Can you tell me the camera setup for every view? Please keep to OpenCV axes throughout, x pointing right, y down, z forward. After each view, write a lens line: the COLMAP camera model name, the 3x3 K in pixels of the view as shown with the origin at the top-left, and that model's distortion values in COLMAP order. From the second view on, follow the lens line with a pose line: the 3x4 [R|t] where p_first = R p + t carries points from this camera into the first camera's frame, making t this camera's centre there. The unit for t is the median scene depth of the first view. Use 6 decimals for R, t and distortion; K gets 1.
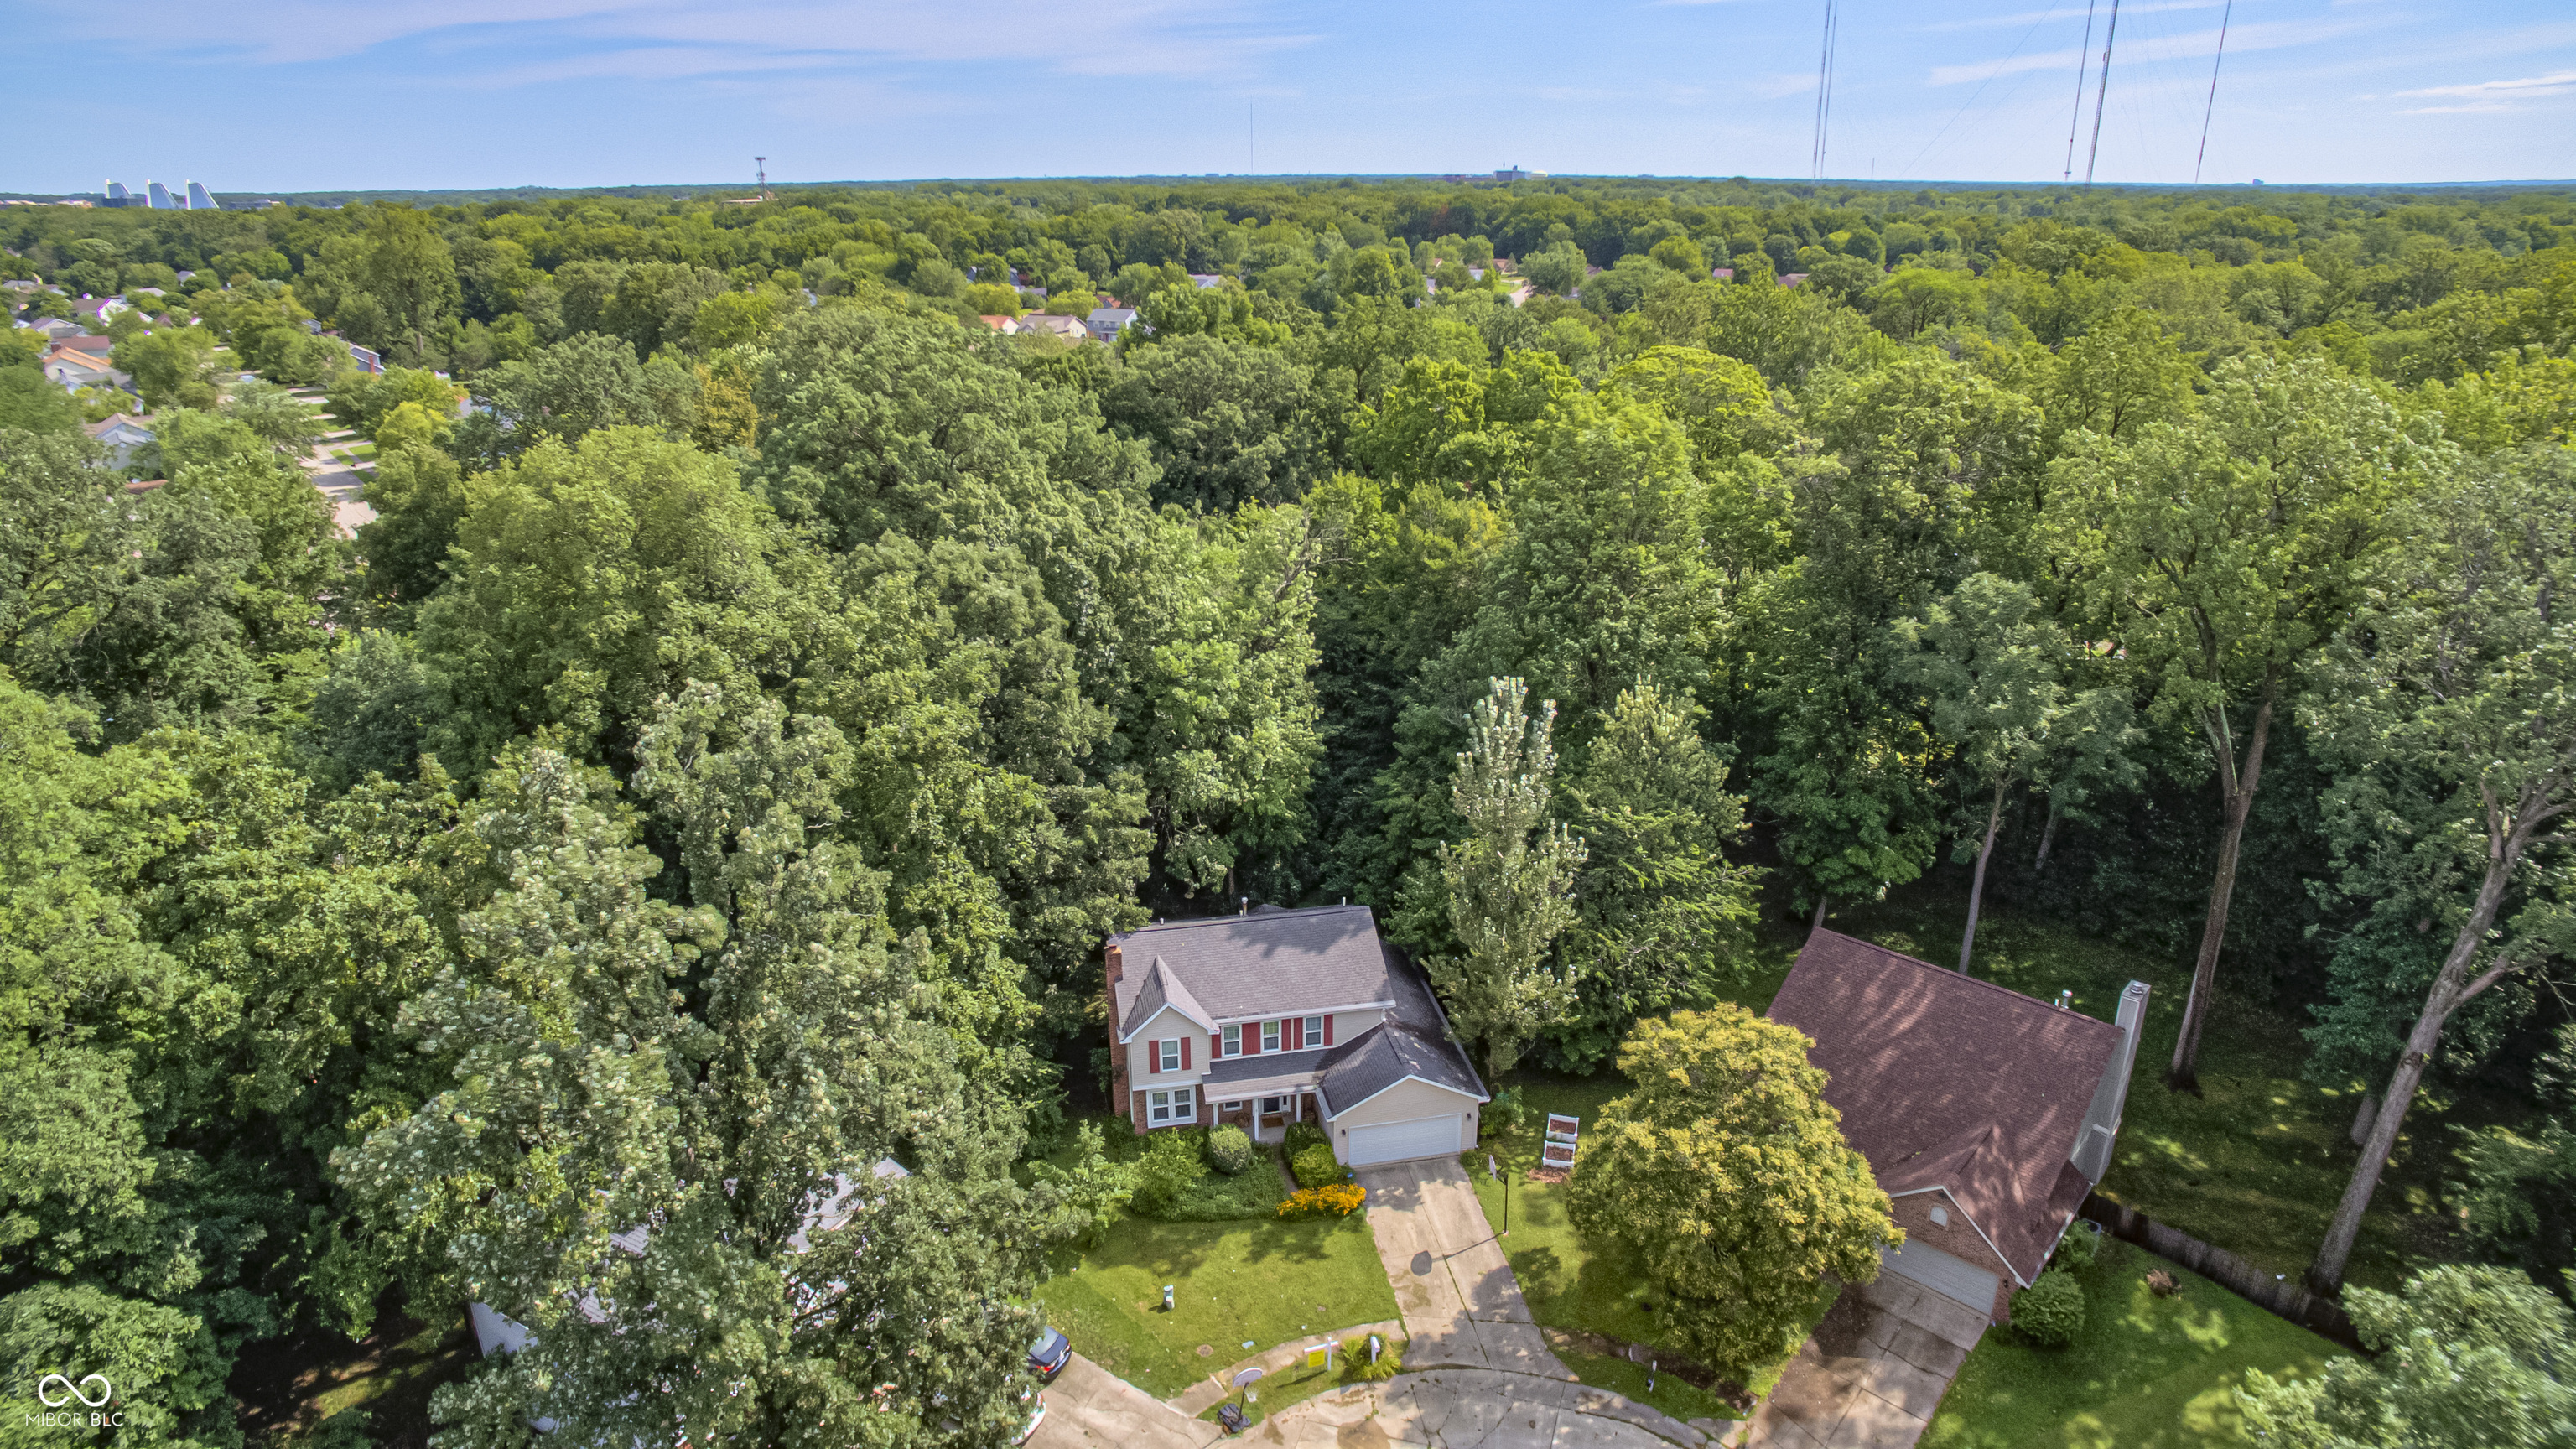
lens RADIAL K [[1442.3, 0, 1295.4], [0, 1442.3, 767.1], [0, 0, 1]] dist [0.002771, 0.000924]
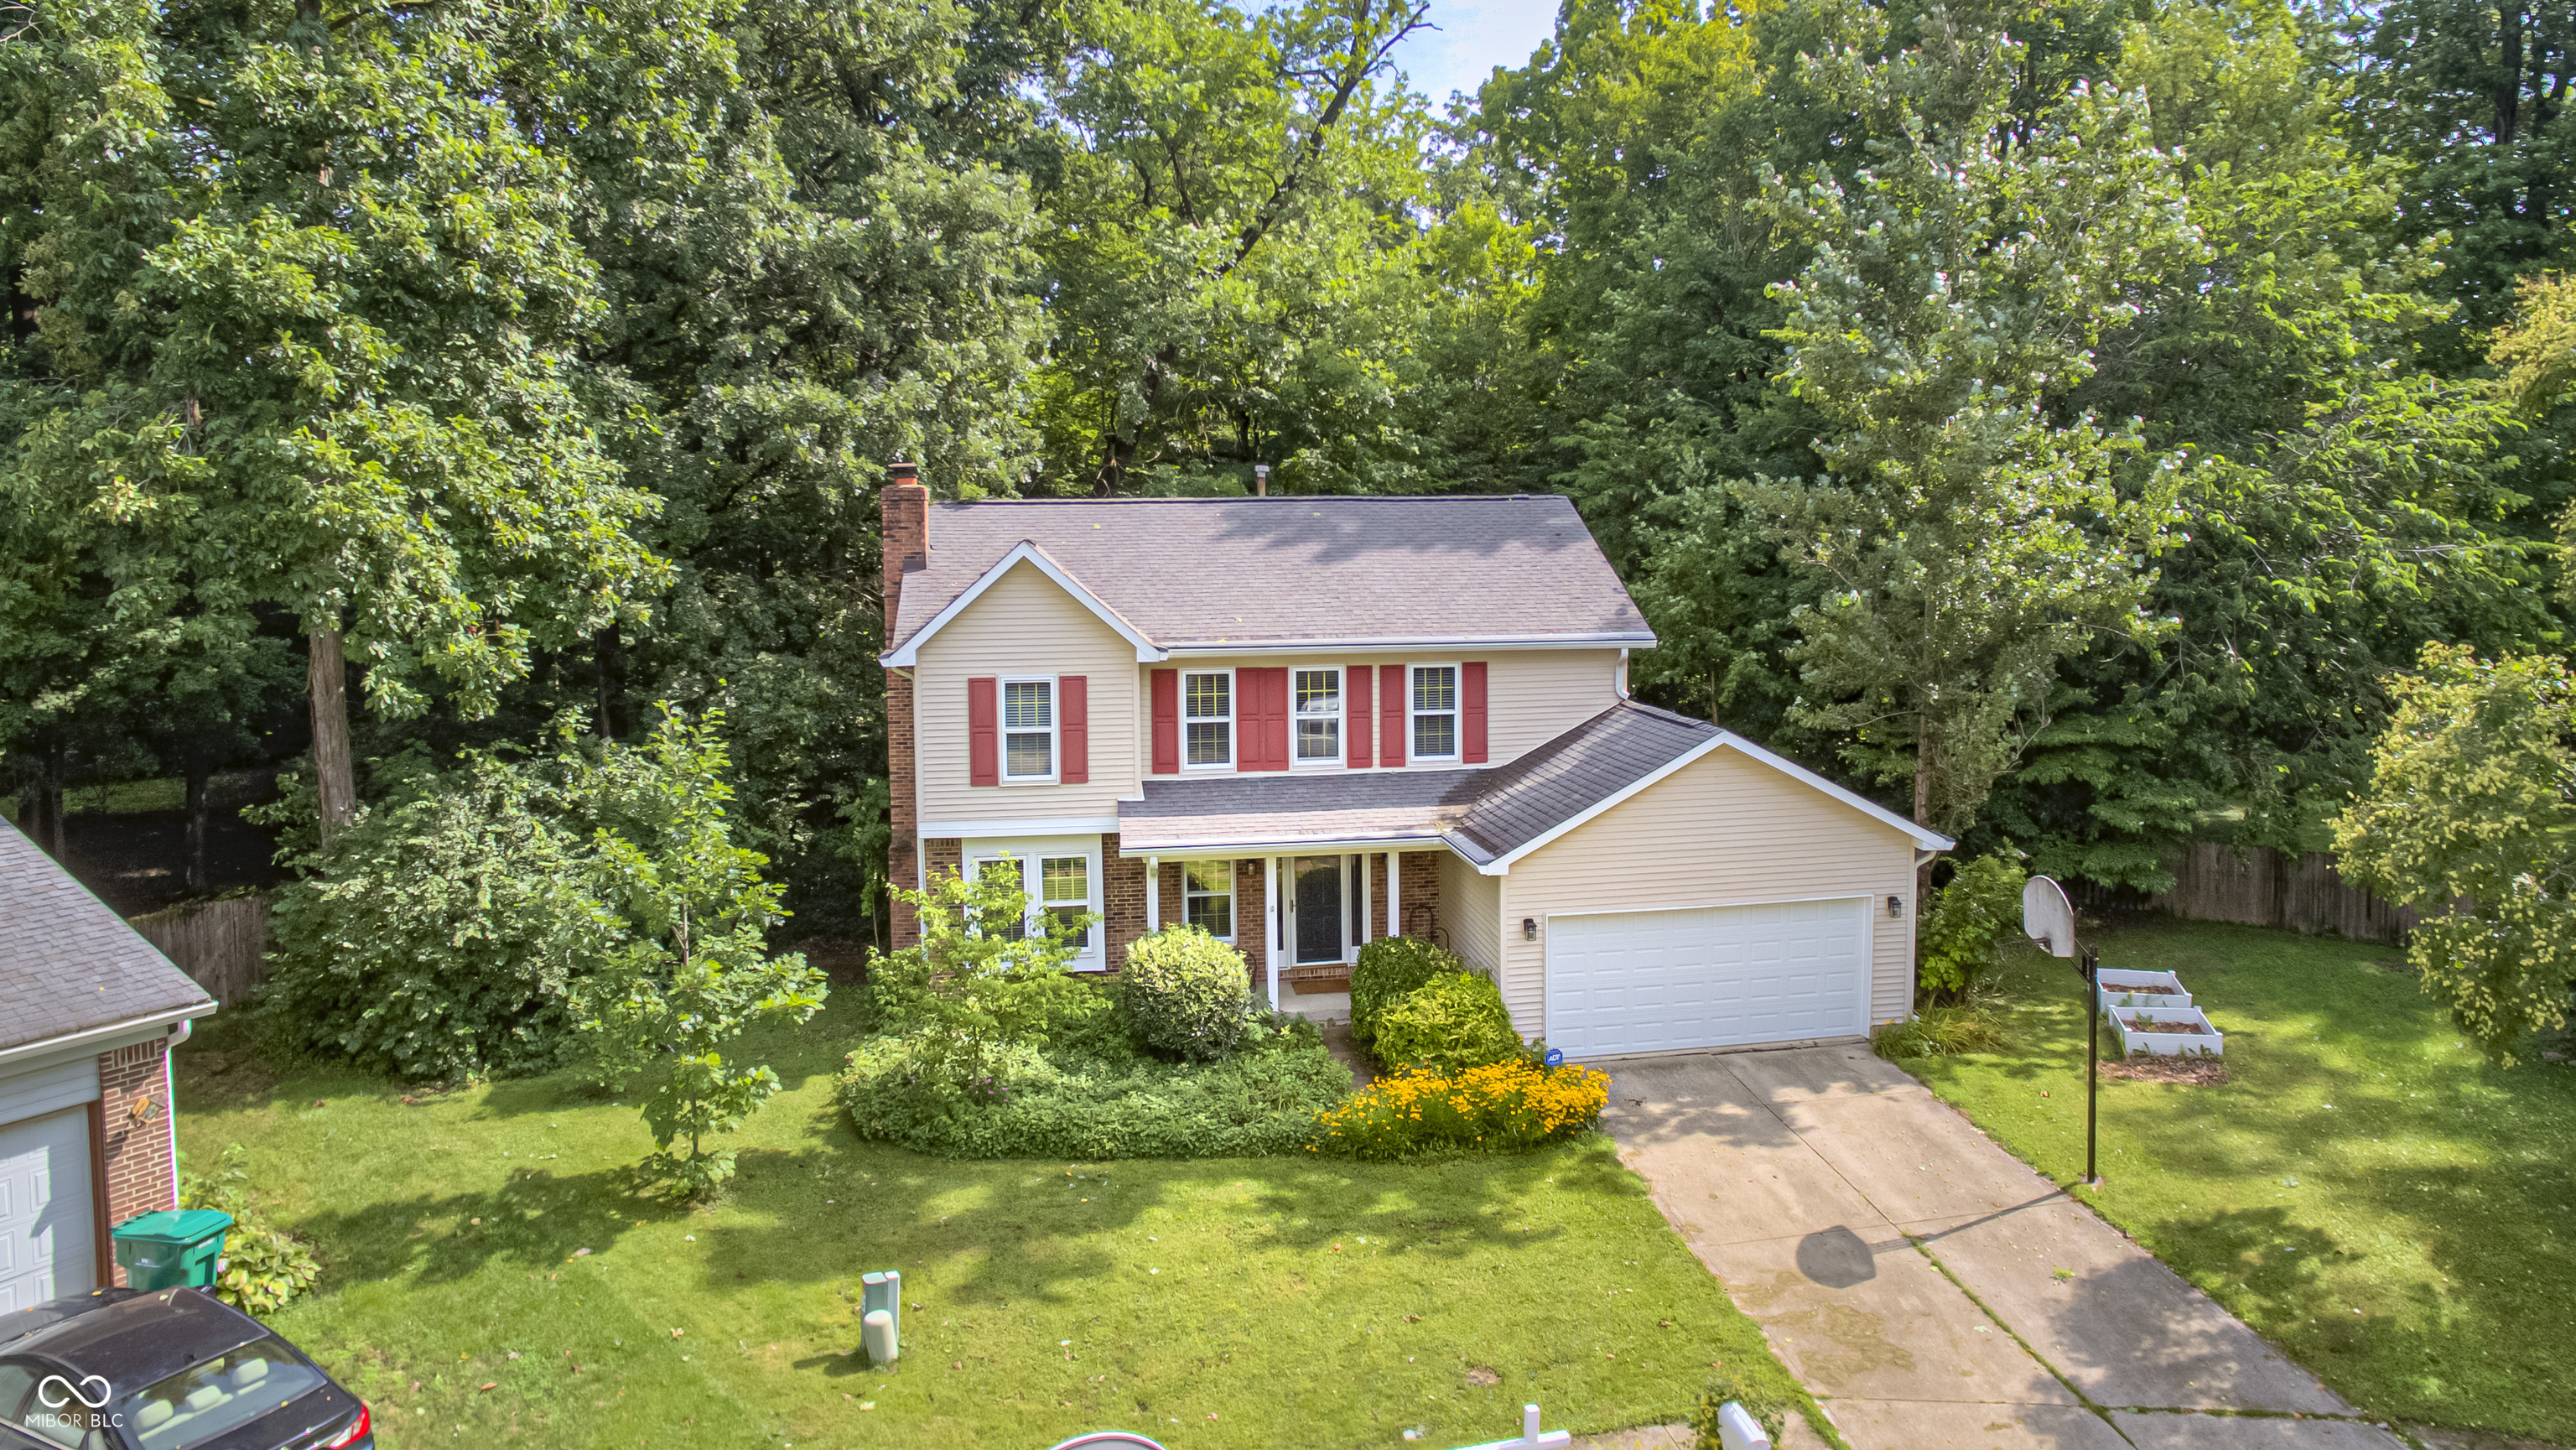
lens RADIAL K [[1583.2, 0, 1351.1], [0, 1583.2, 715.3], [0, 0, 1]] dist [-0.083315, 0.053681]
pose [[0.999529, -0.005115, -0.030265, 0.003261], [-0.003916, 0.956712, -0.291011, 0.275420], [0.030443, 0.290993, 0.956241, 0.565160]]
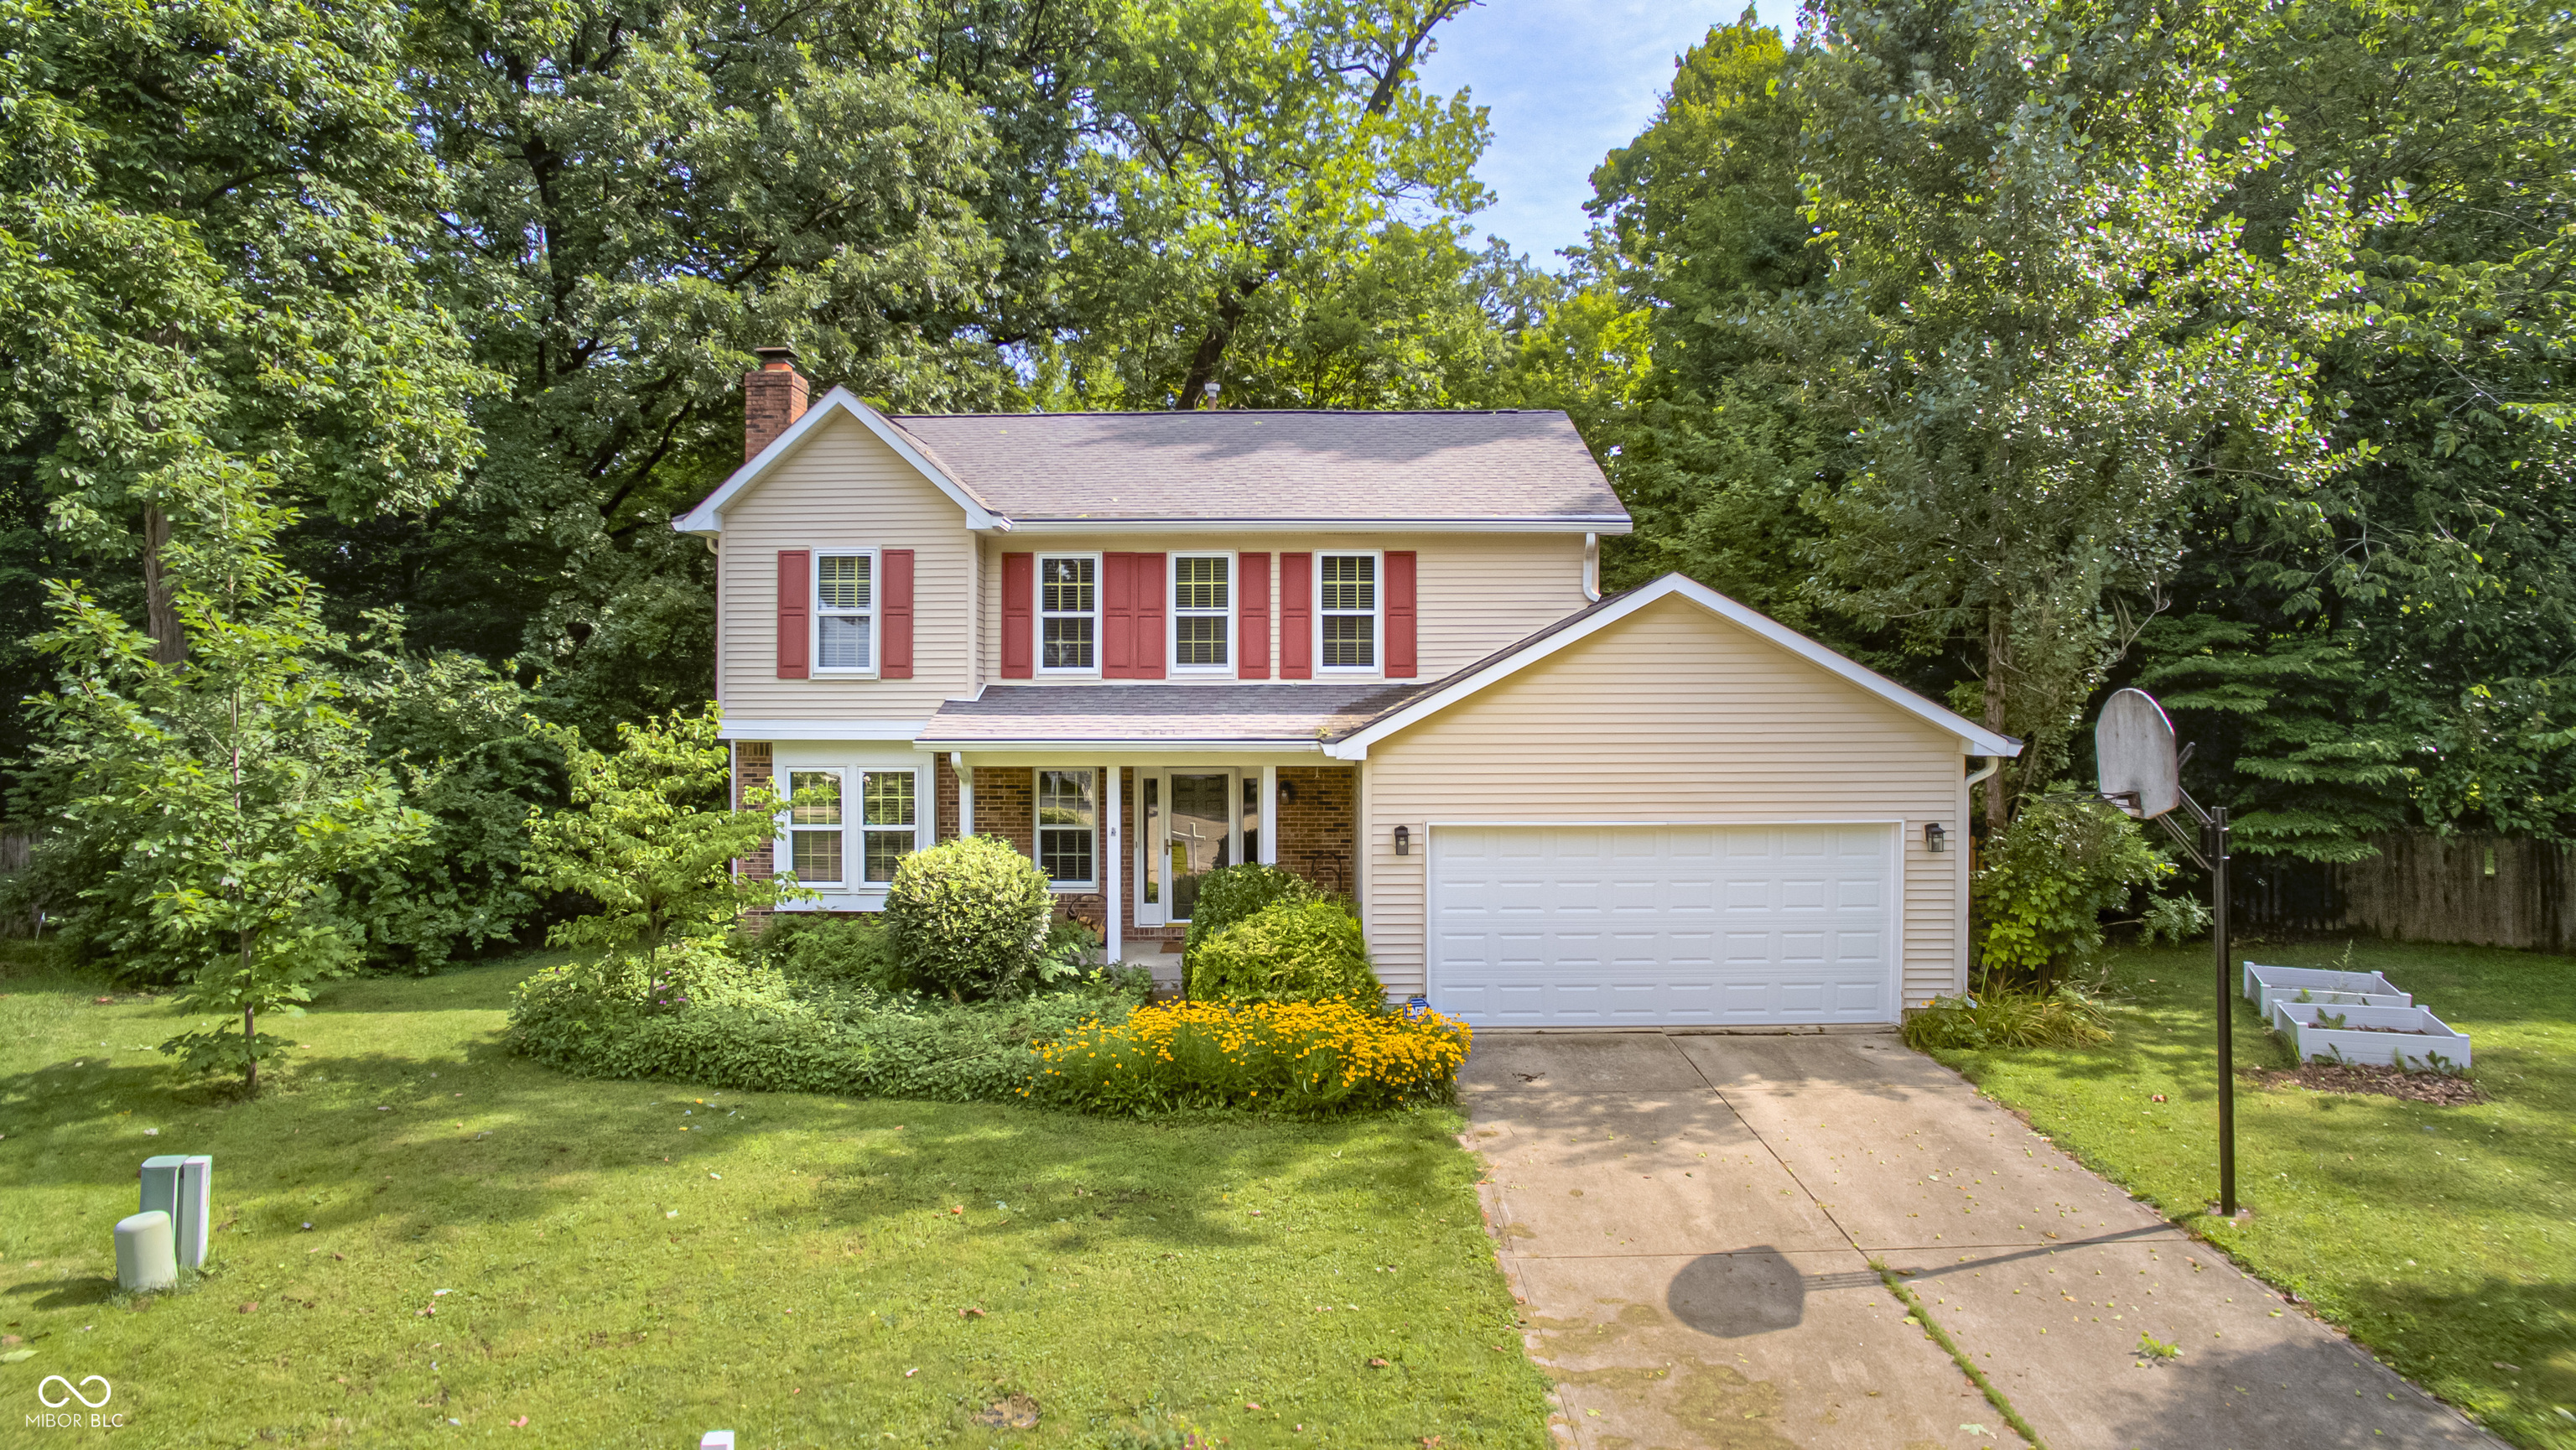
lens RADIAL K [[1394.4, 0, 1306.1], [0, 1394.4, 783.2], [0, 0, 1]] dist [-0.096266, 0.068253]
pose [[0.976557, 0.007745, -0.215118, 0.060242], [-0.084118, 0.933620, -0.348249, 0.289192], [0.198142, 0.358181, 0.912385, 0.688978]]
